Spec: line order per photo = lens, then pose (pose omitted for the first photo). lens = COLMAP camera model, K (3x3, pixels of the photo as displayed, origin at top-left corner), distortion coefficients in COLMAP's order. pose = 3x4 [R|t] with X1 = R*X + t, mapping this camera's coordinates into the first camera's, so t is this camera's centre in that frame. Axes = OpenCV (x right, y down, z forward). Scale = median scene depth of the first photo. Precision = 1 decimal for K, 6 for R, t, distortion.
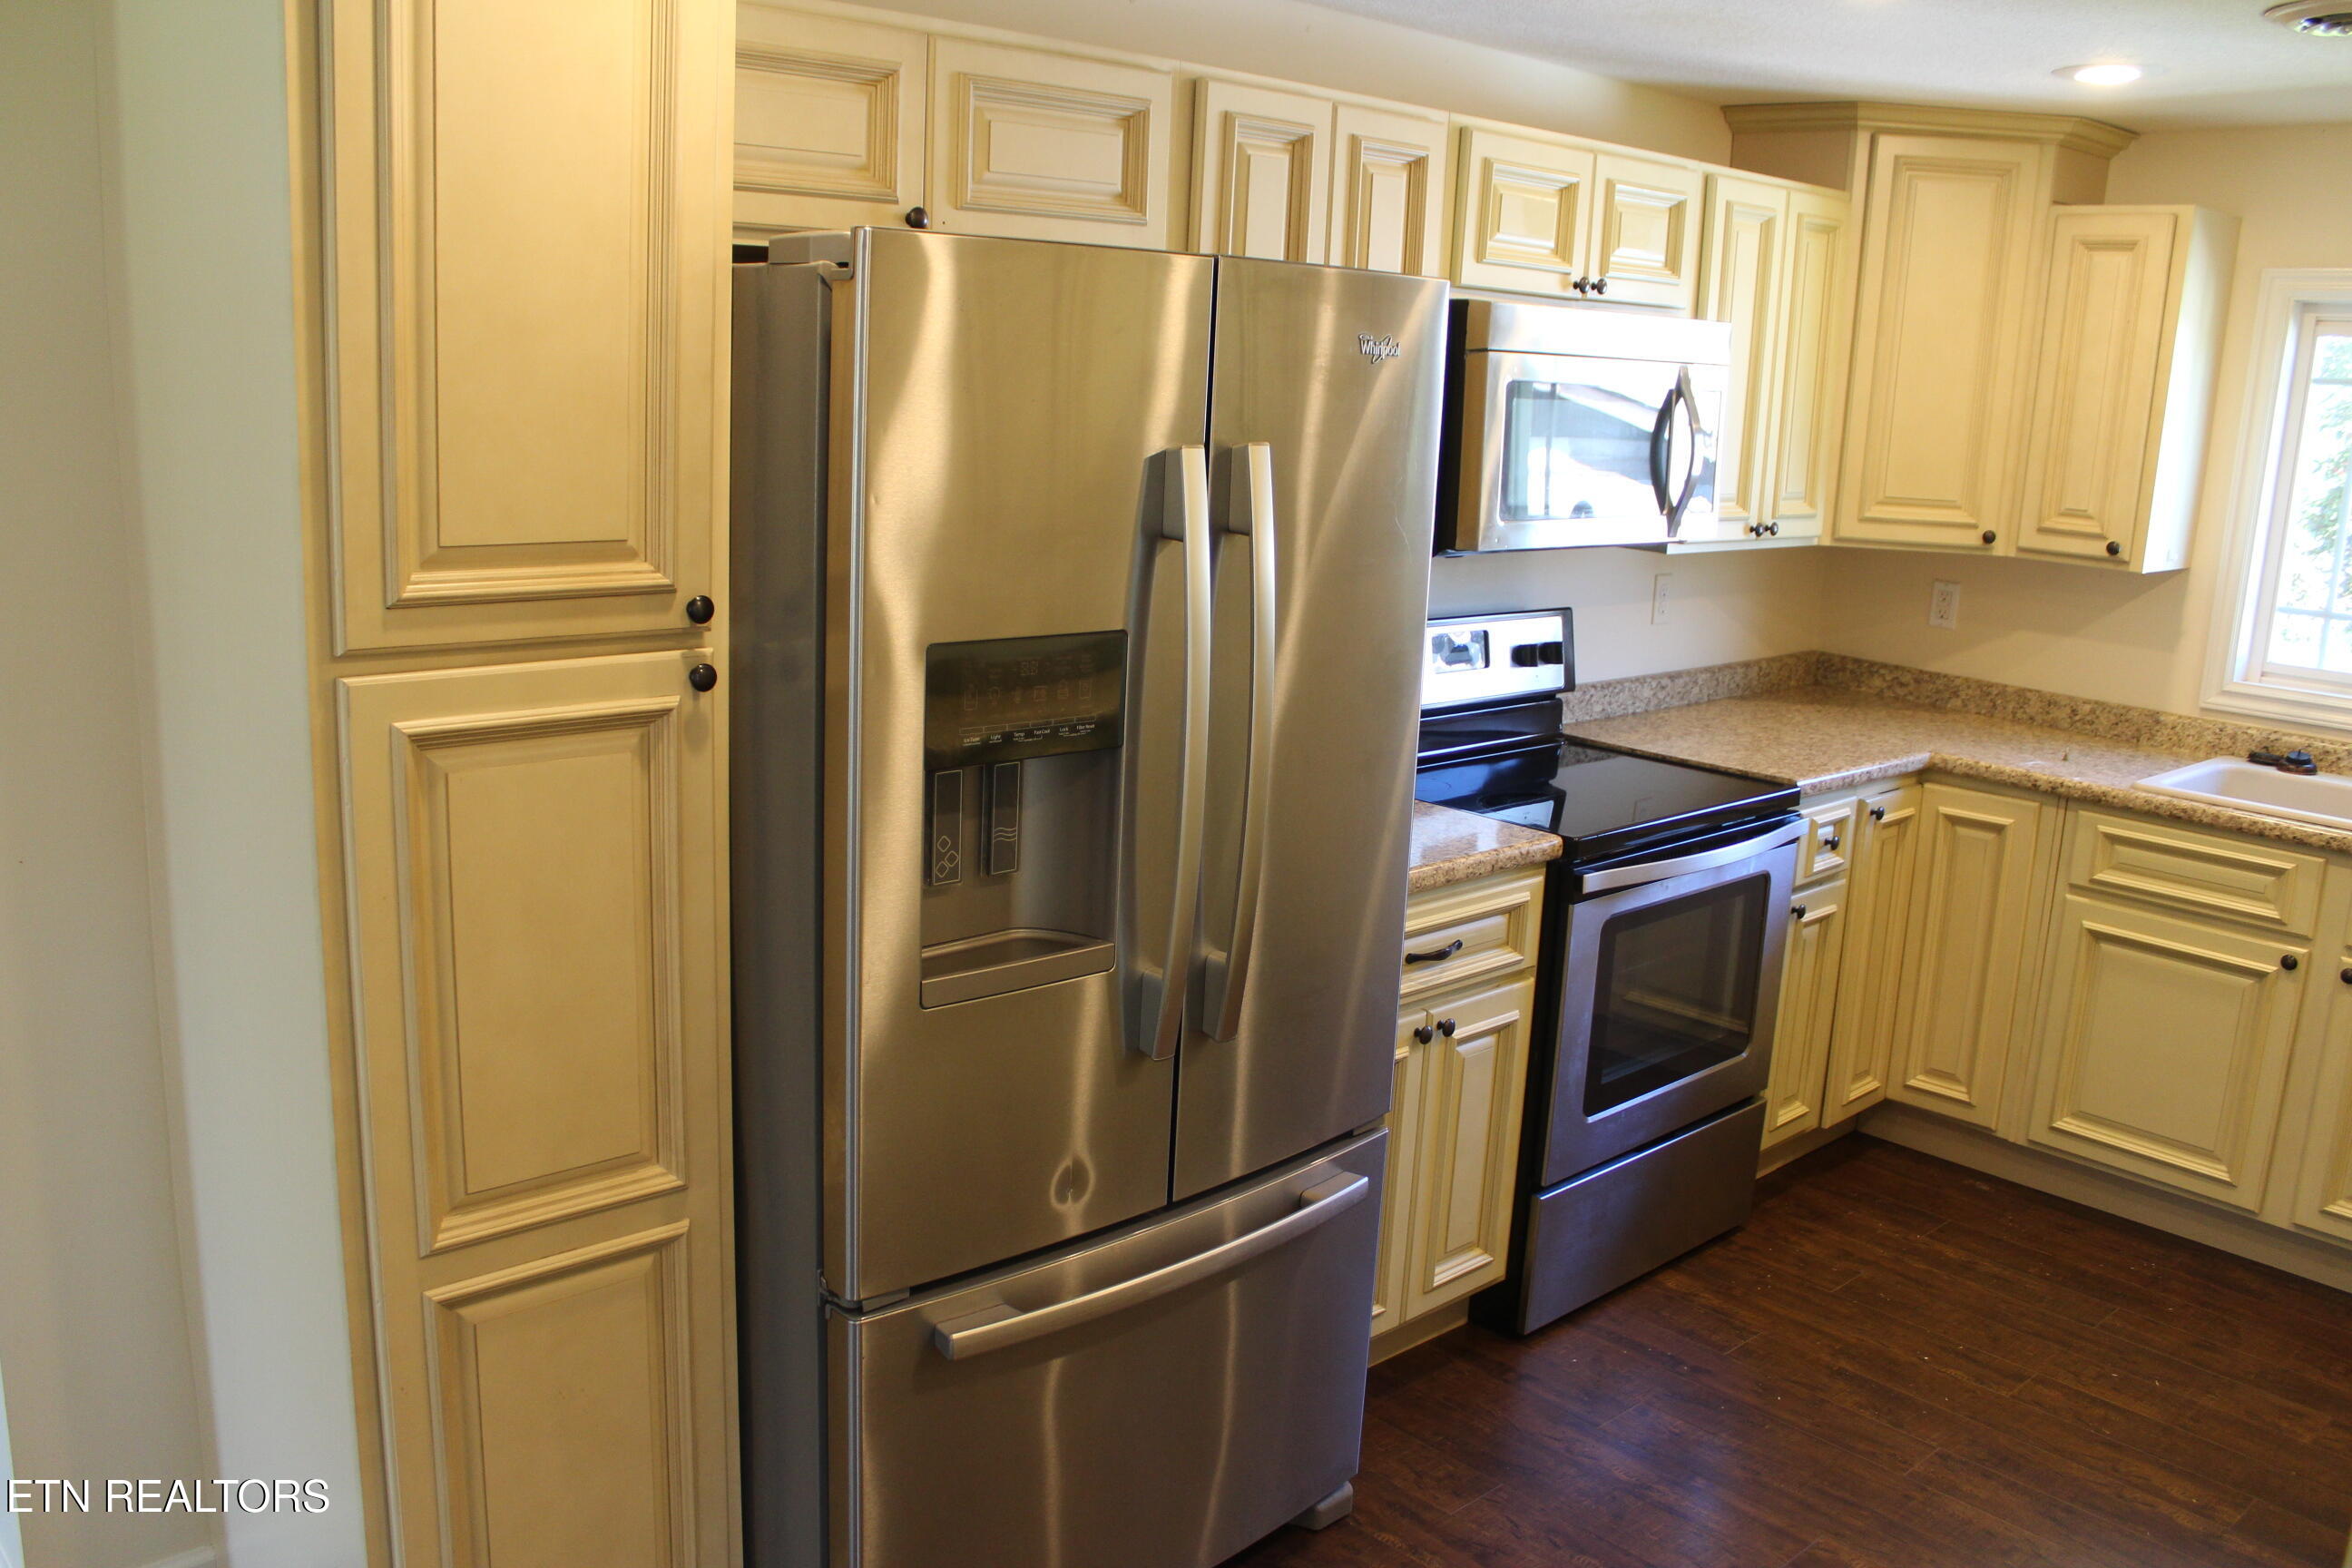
lens RADIAL K [[1961.0, 0, 1172.1], [0, 1961.0, 783.3], [0, 0, 1]] dist [-0.122592, 0.076312]
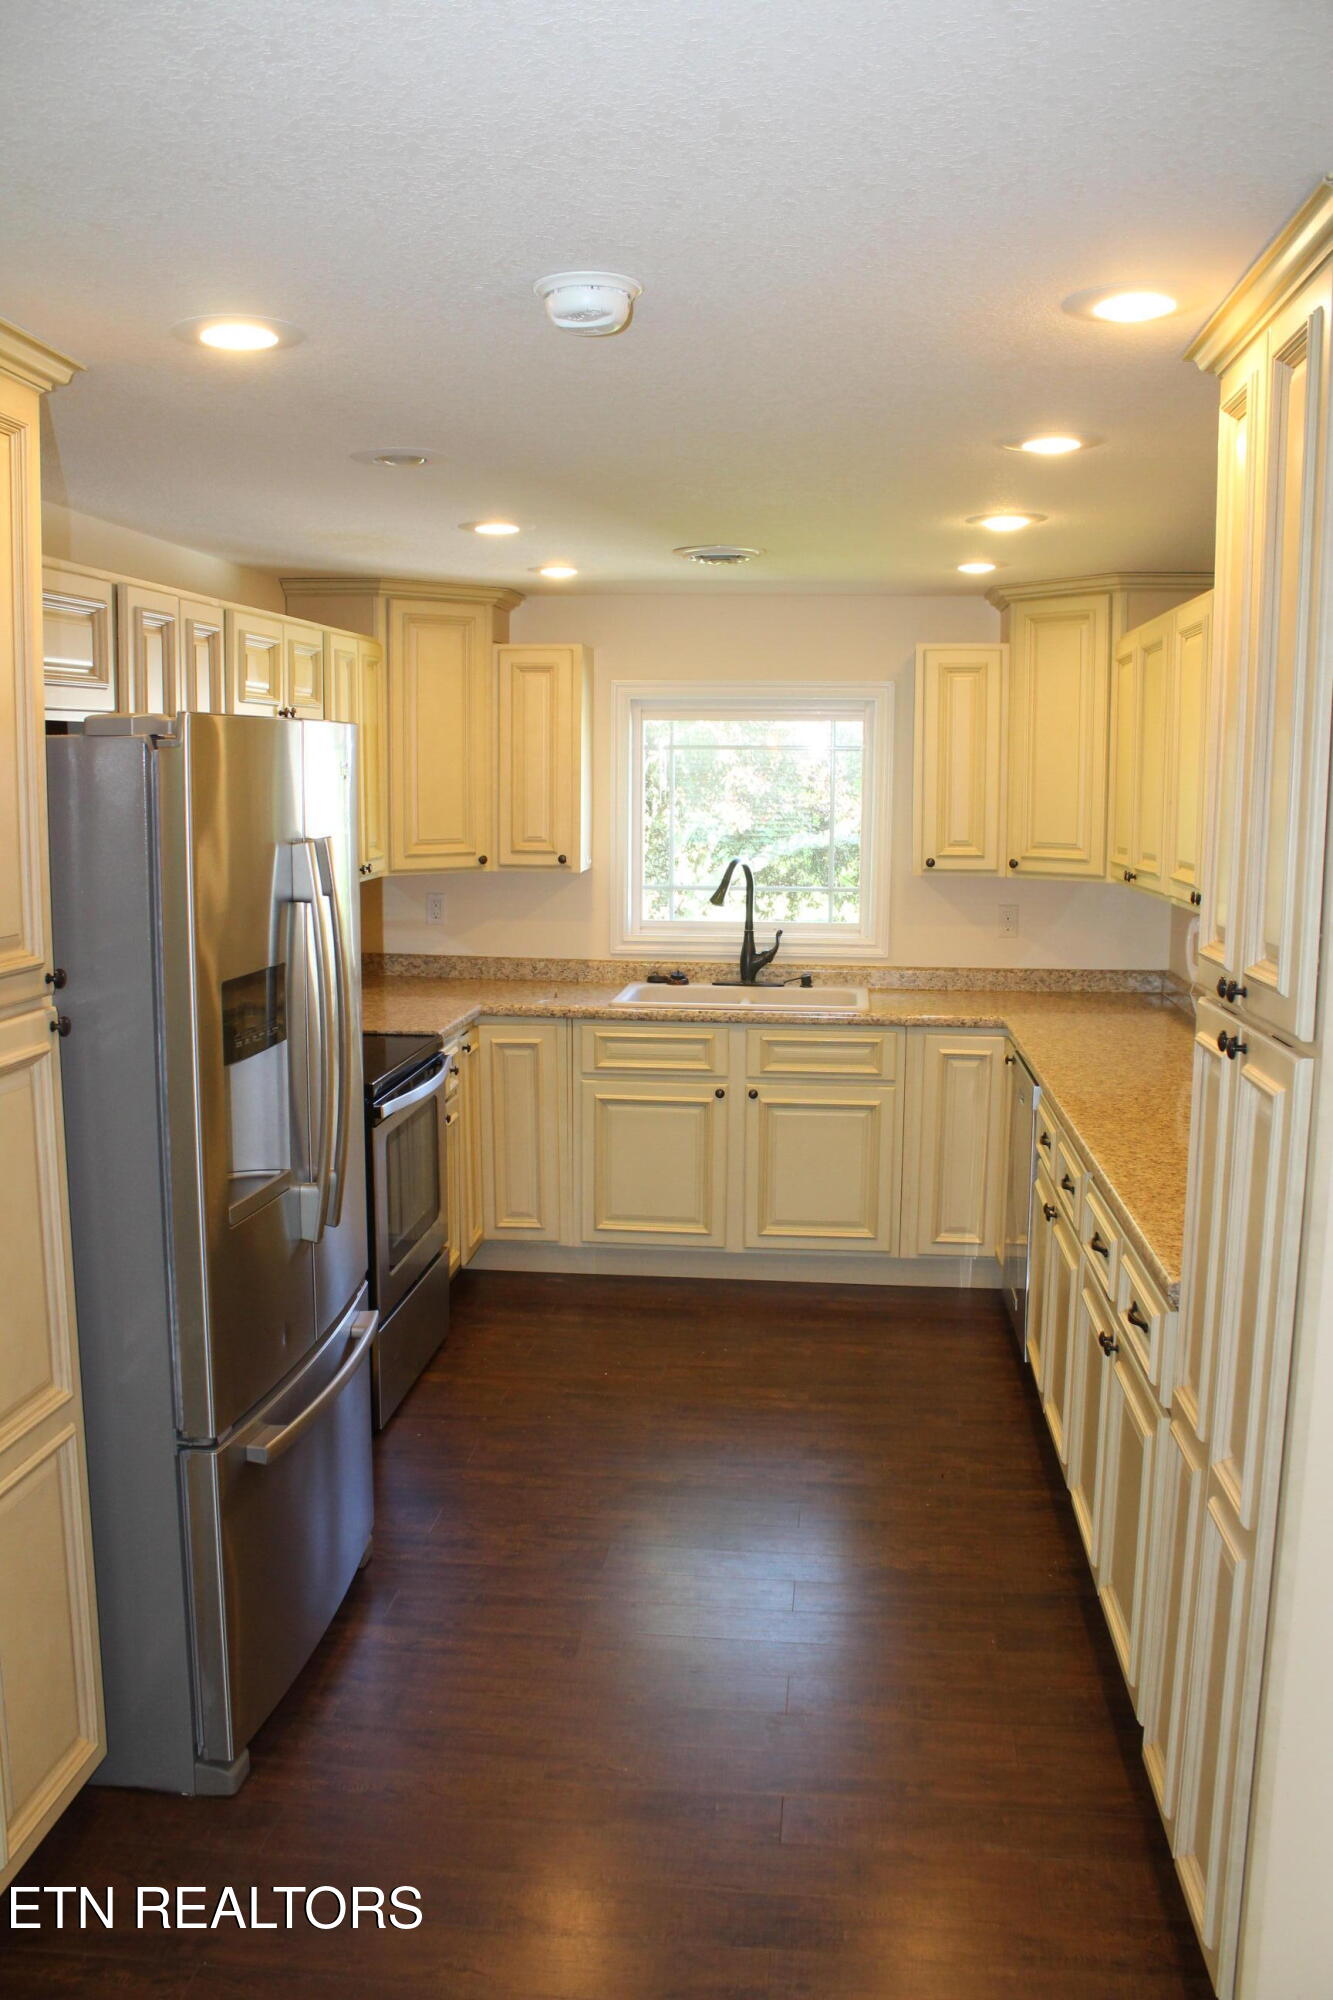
lens RADIAL K [[1667.5, 0, 675.8], [0, 1667.5, 1006.4], [0, 0, 1]] dist [-0.122592, 0.076312]
pose [[0.755092, -0.136336, 0.641287, -0.335806], [0.168445, 0.985647, 0.011208, -0.003386], [-0.633611, 0.099559, 0.767219, -0.099353]]
